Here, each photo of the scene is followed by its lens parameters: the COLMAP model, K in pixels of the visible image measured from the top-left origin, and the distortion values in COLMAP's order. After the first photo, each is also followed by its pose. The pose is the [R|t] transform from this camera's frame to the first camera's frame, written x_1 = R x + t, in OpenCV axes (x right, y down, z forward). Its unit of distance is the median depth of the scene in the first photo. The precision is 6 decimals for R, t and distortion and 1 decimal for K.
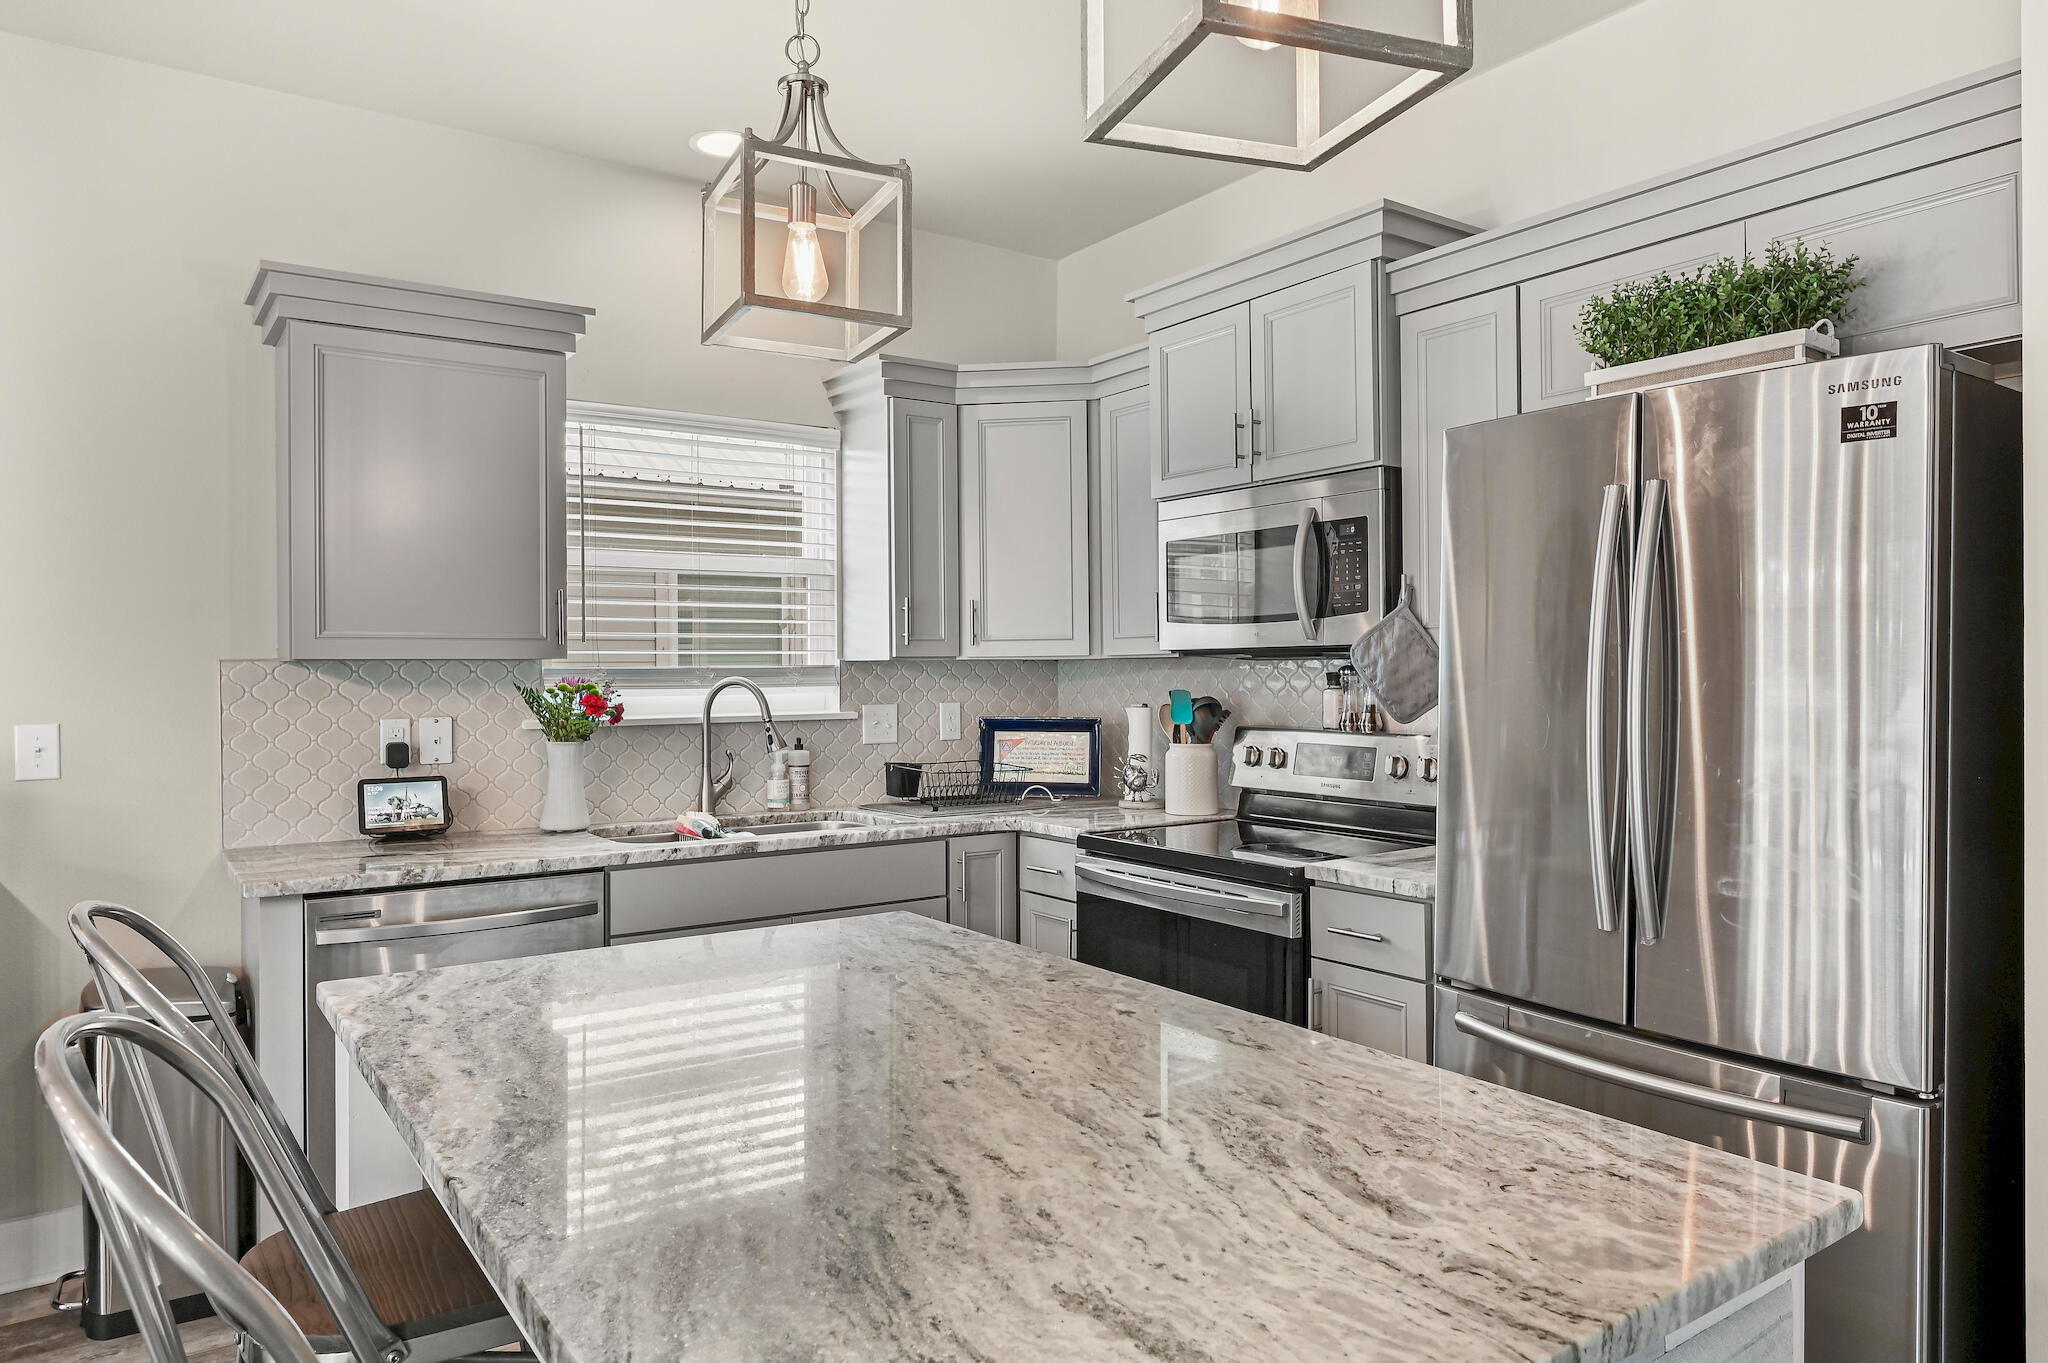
lens RADIAL K [[1302.6, 0, 1026.8], [0, 1302.6, 654.0], [0, 0, 1]] dist [-0.001923, -0.000460]
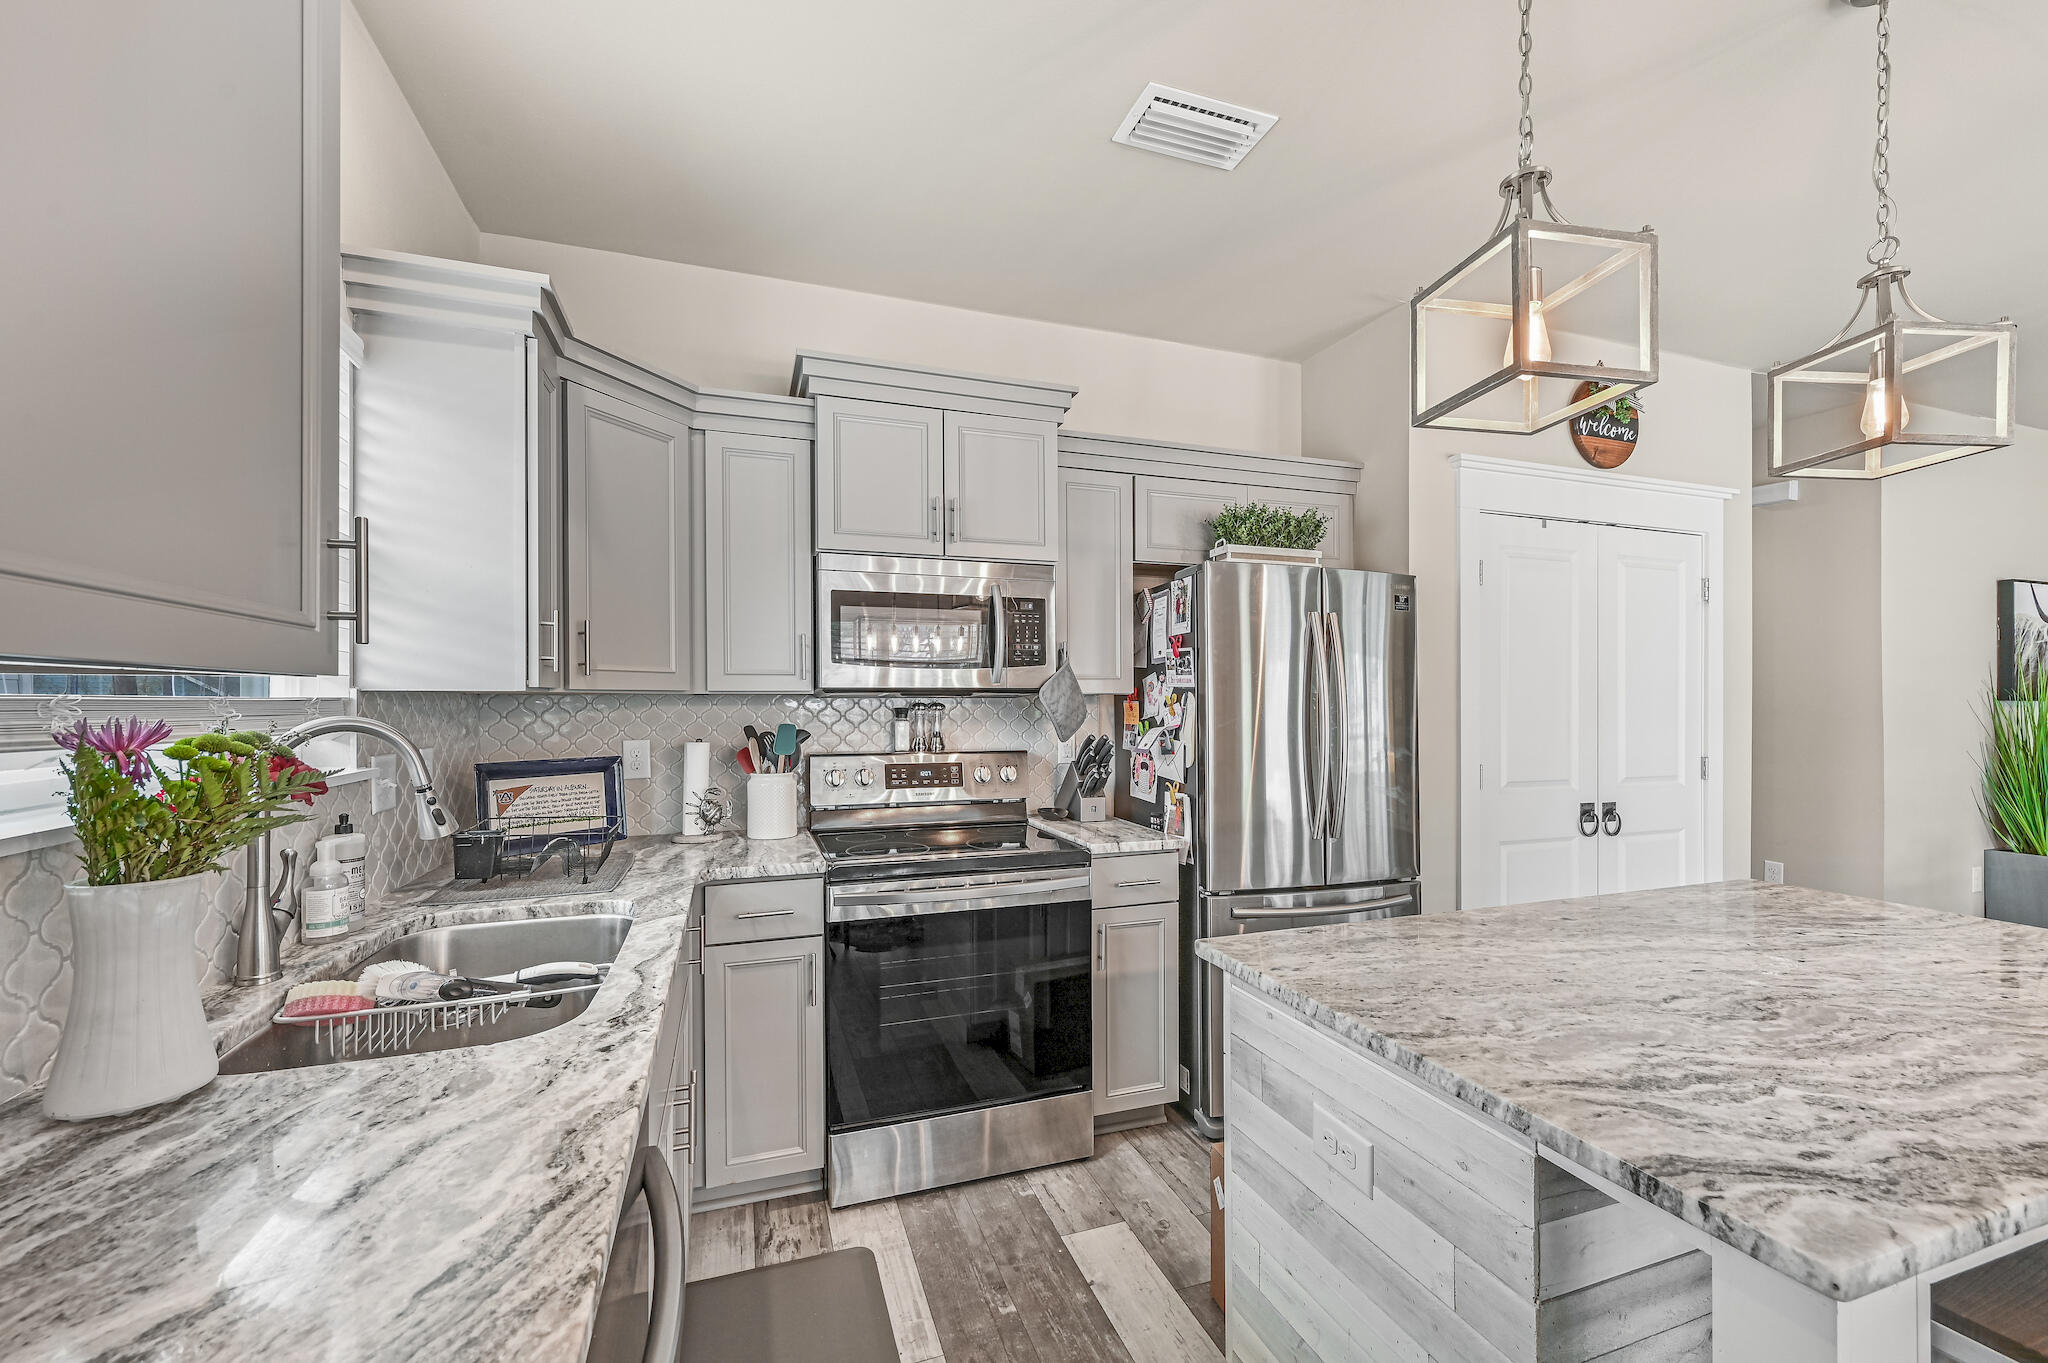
lens RADIAL K [[822.2, 0, 1024.9], [0, 822.2, 692.2], [0, 0, 1]] dist [-0.000312, -0.000054]
pose [[0.274942, 0.016759, 0.961315, -0.500725], [-0.012731, 0.999824, -0.013789, 0.008123], [-0.961376, -0.008447, 0.275107, 0.628363]]
